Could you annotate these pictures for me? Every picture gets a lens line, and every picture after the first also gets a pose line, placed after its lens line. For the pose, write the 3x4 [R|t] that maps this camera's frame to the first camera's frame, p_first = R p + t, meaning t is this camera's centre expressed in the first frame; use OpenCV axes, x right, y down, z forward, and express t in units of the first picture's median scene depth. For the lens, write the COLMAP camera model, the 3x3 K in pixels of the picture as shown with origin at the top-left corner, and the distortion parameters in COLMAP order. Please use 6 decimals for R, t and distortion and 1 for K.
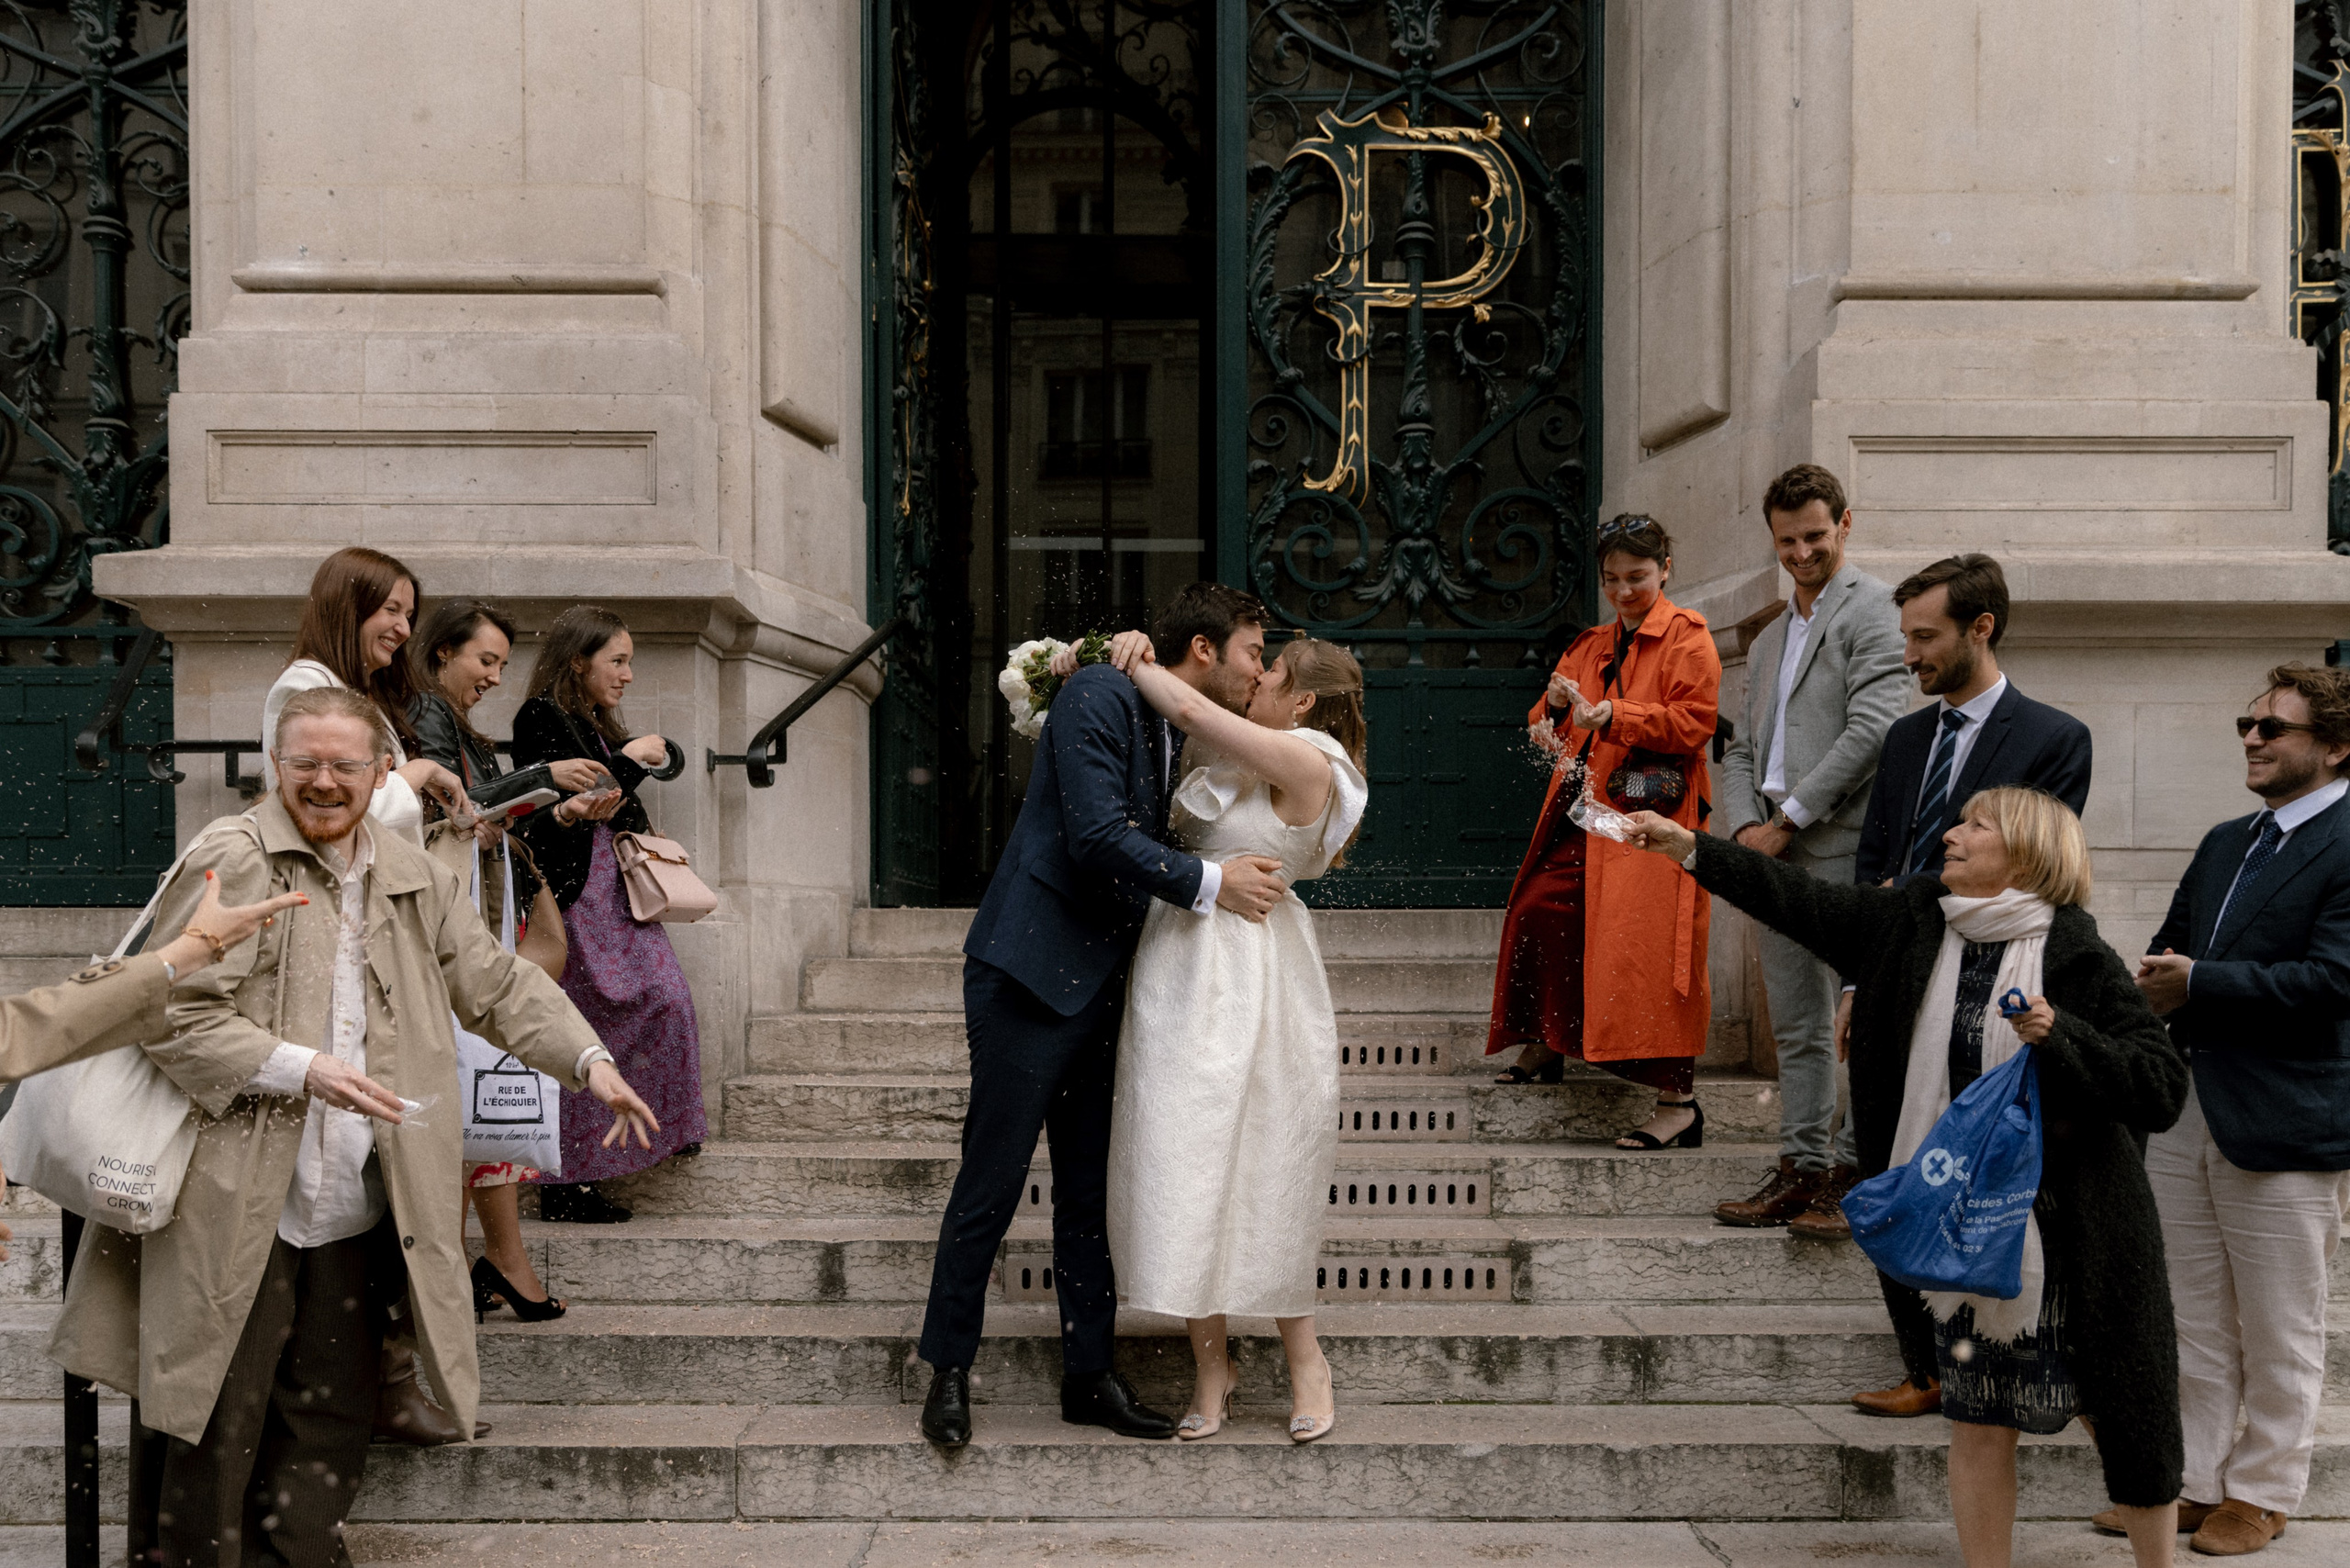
lens RADIAL K [[1826.8, 0, 1175.0], [0, 1826.8, 784.0], [0, 0, 1]] dist [-0.004418, 0.007100]
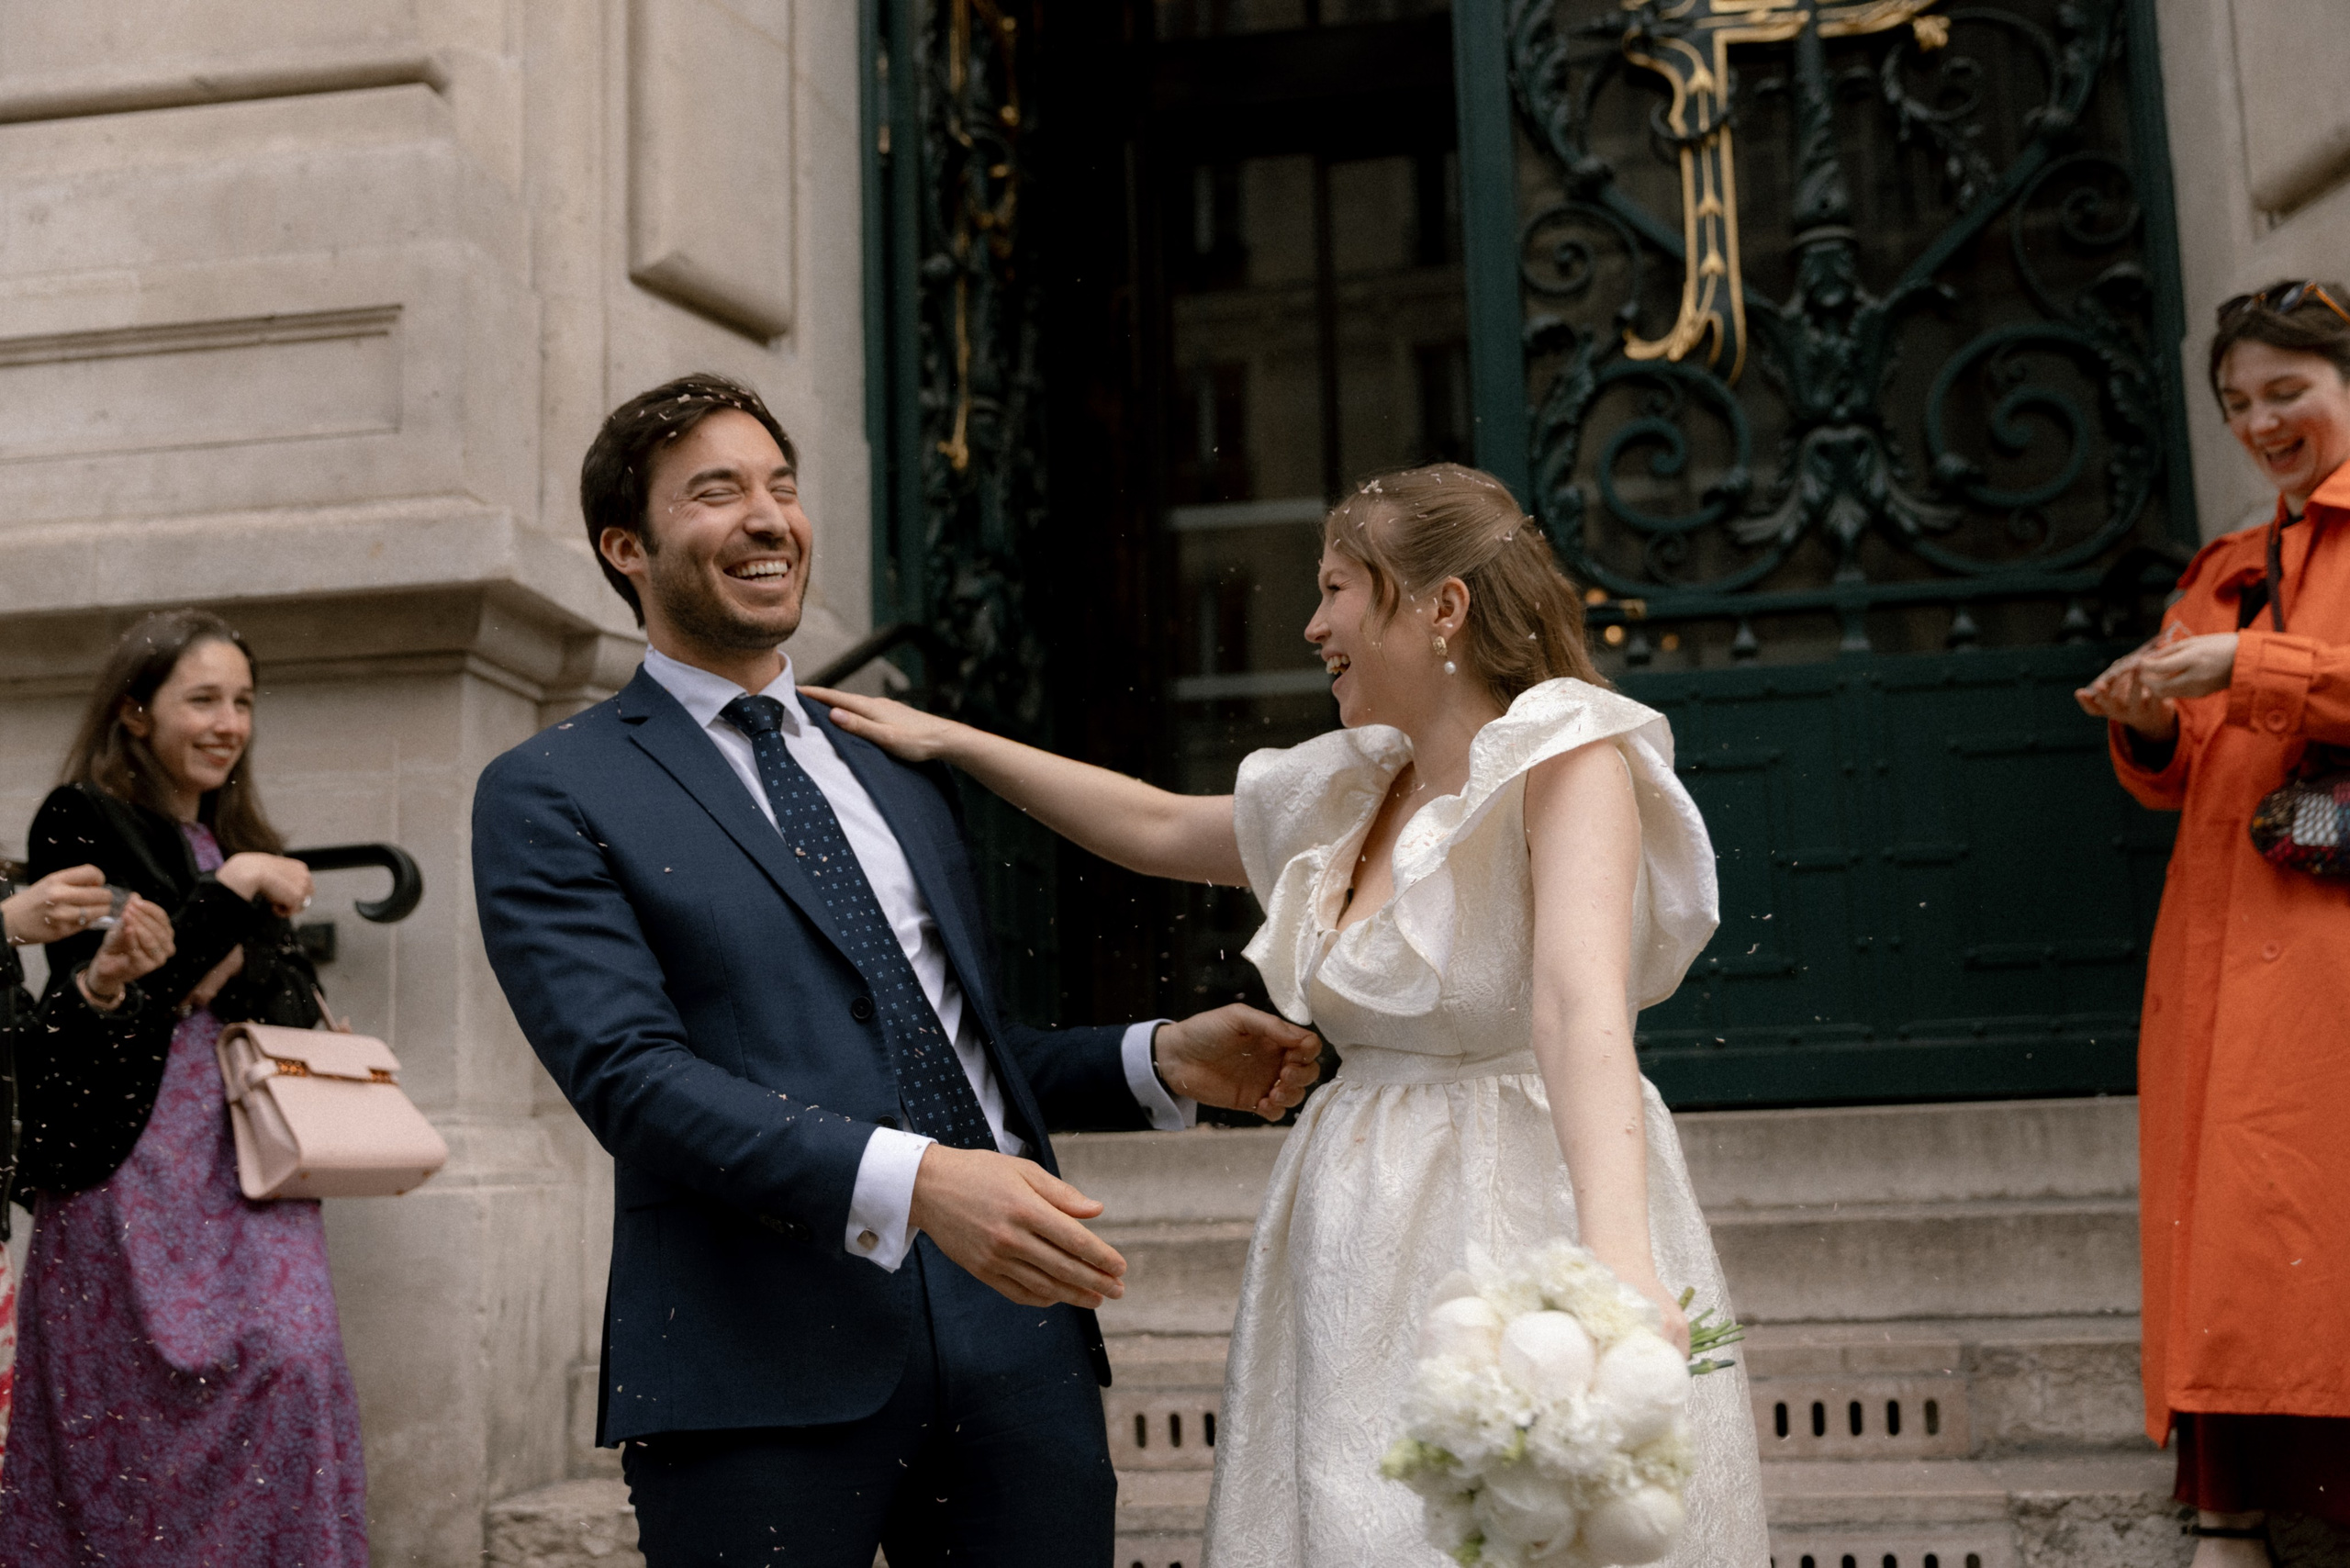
lens RADIAL K [[2331.0, 0, 1173.3], [0, 2331.0, 699.5], [0, 0, 1]] dist [-0.011268, -0.004407]
pose [[0.981107, -0.067405, -0.181344, 0.065638], [0.048662, 0.993187, -0.105888, 0.014611], [0.187246, 0.095063, 0.977702, 0.325419]]
